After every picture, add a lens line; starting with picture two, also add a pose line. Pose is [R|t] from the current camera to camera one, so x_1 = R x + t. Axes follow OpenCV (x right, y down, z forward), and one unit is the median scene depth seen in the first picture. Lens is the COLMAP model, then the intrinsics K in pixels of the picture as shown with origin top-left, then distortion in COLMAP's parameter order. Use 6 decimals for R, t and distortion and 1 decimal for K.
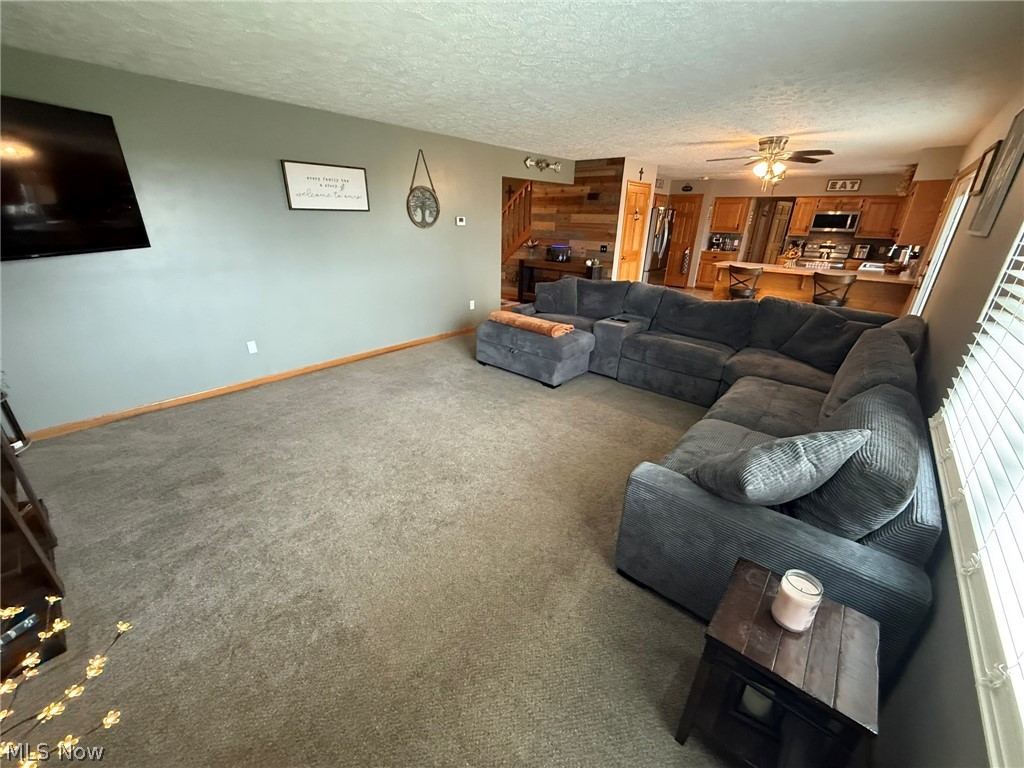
lens RADIAL K [[406.2, 0, 508.3], [0, 406.2, 383.3], [0, 0, 1]] dist [-0.002364, 0.000248]
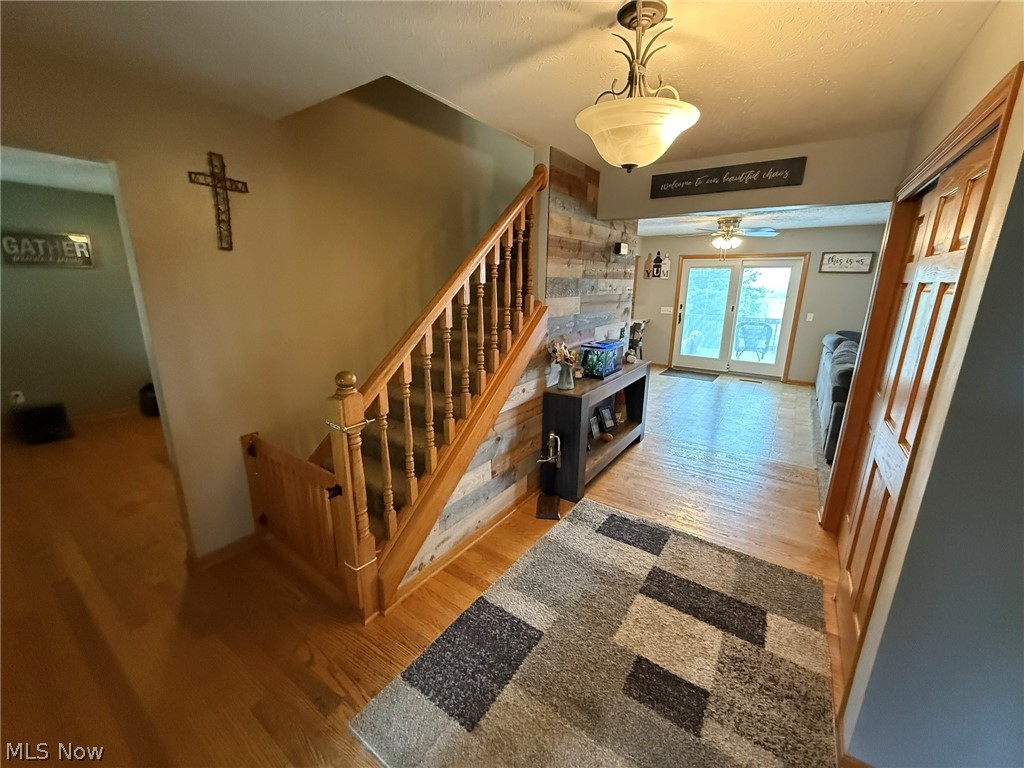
lens RADIAL K [[406.2, 0, 510.1], [0, 406.2, 384.1], [0, 0, 1]] dist [-0.002364, 0.000248]
pose [[-0.115533, -0.263819, 0.957628, -0.309823], [0.365085, 0.885325, 0.287945, -0.438255], [-0.923778, 0.382883, -0.005968, 1.038878]]
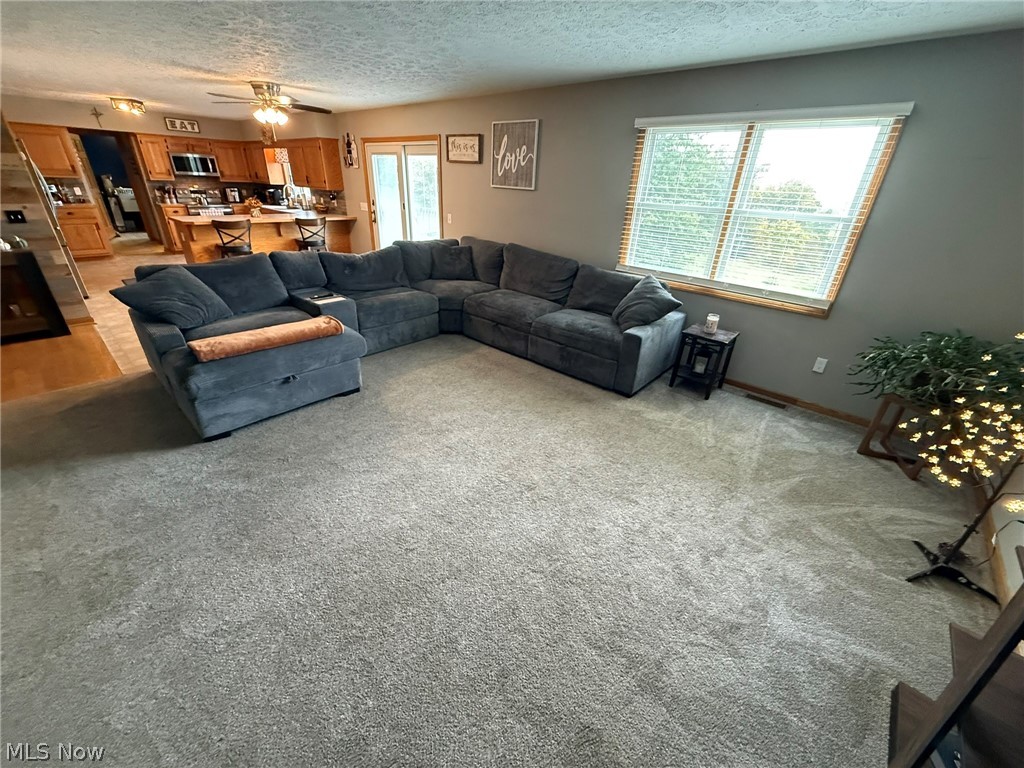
lens RADIAL K [[406.2, 0, 511.2], [0, 406.2, 383.8], [0, 0, 1]] dist [-0.002364, 0.000248]
pose [[0.009143, -0.465344, 0.885082, -0.315000], [0.337793, 0.834525, 0.435274, -0.131243], [-0.941176, 0.294995, 0.164820, 0.287575]]
